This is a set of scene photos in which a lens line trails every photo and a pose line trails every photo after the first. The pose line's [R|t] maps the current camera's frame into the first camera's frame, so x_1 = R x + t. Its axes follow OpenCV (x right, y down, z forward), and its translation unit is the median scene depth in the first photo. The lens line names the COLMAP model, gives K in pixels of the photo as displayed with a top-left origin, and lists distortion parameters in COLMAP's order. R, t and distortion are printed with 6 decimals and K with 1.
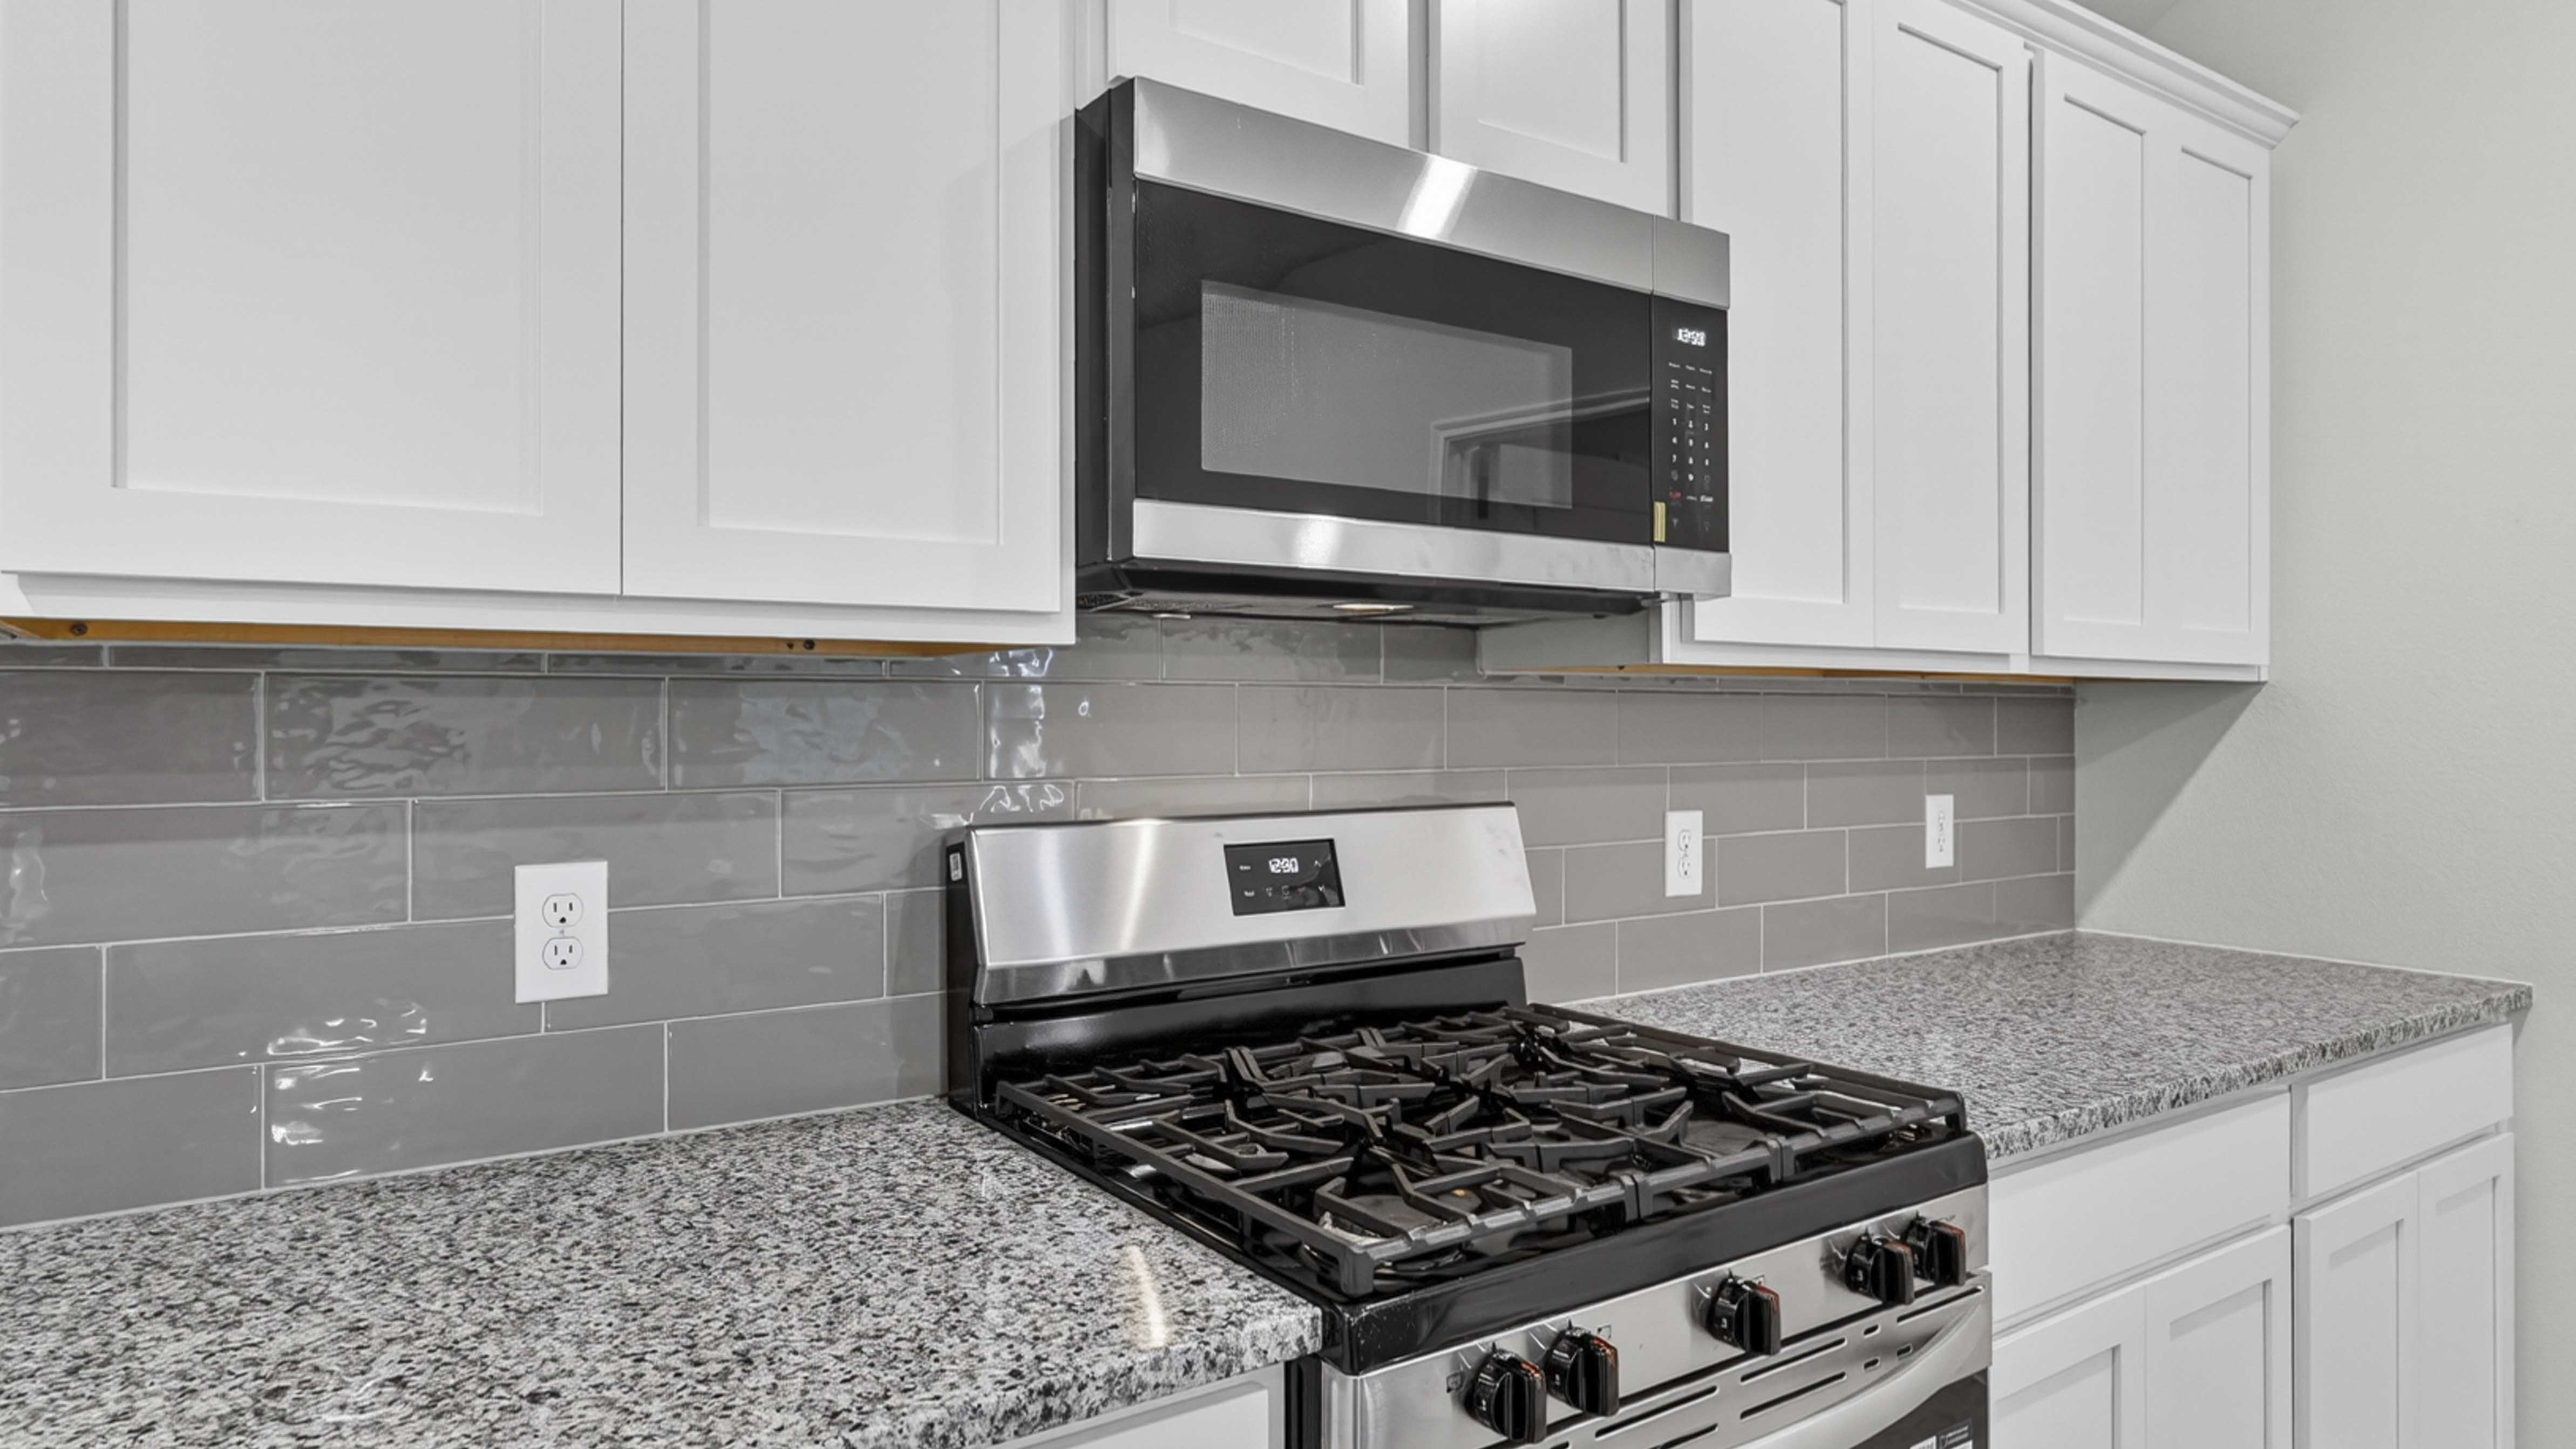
lens RADIAL K [[1472.6, 0, 1191.7], [0, 1472.6, 711.8], [0, 0, 1]] dist [0.003344, 0.000594]
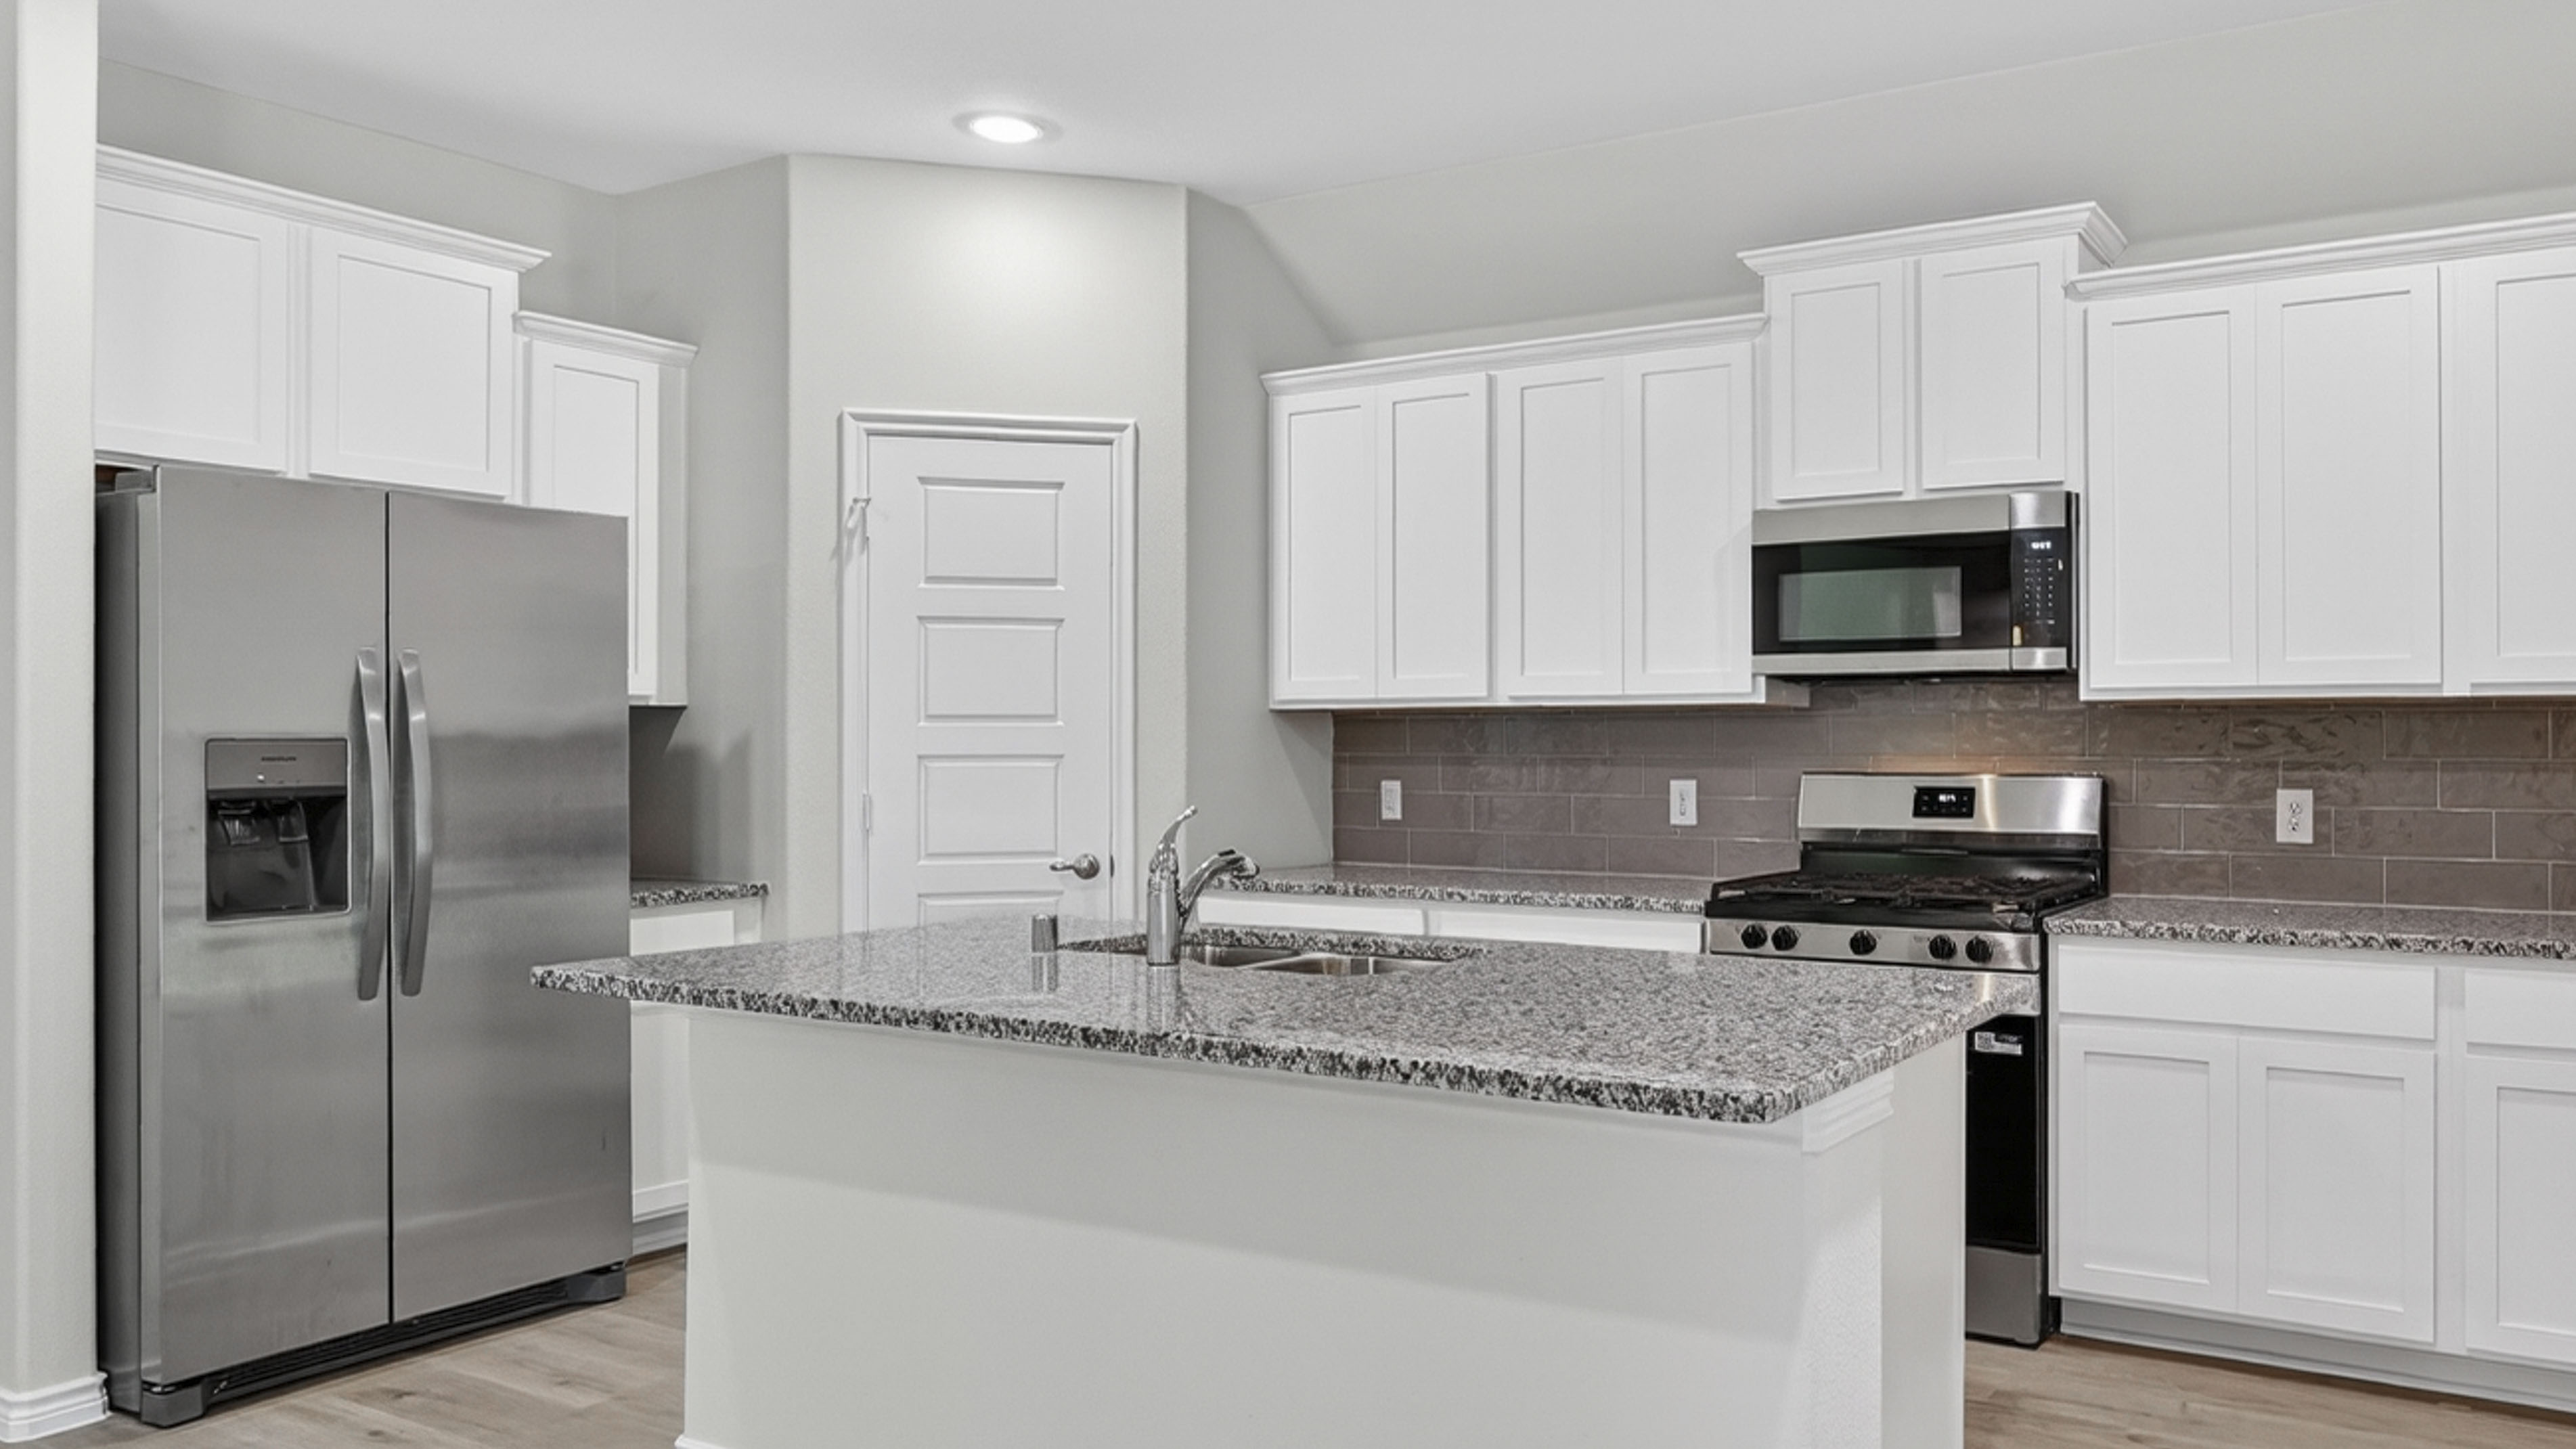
lens RADIAL K [[1975.0, 0, 1462.3], [0, 1975.0, 721.1], [0, 0, 1]] dist [0.029158, 0.002170]
pose [[0.443264, -0.008630, -0.896350, 2.434147], [0.005770, 0.999960, -0.006775, 0.007853], [0.896373, -0.002169, 0.443296, -0.952068]]
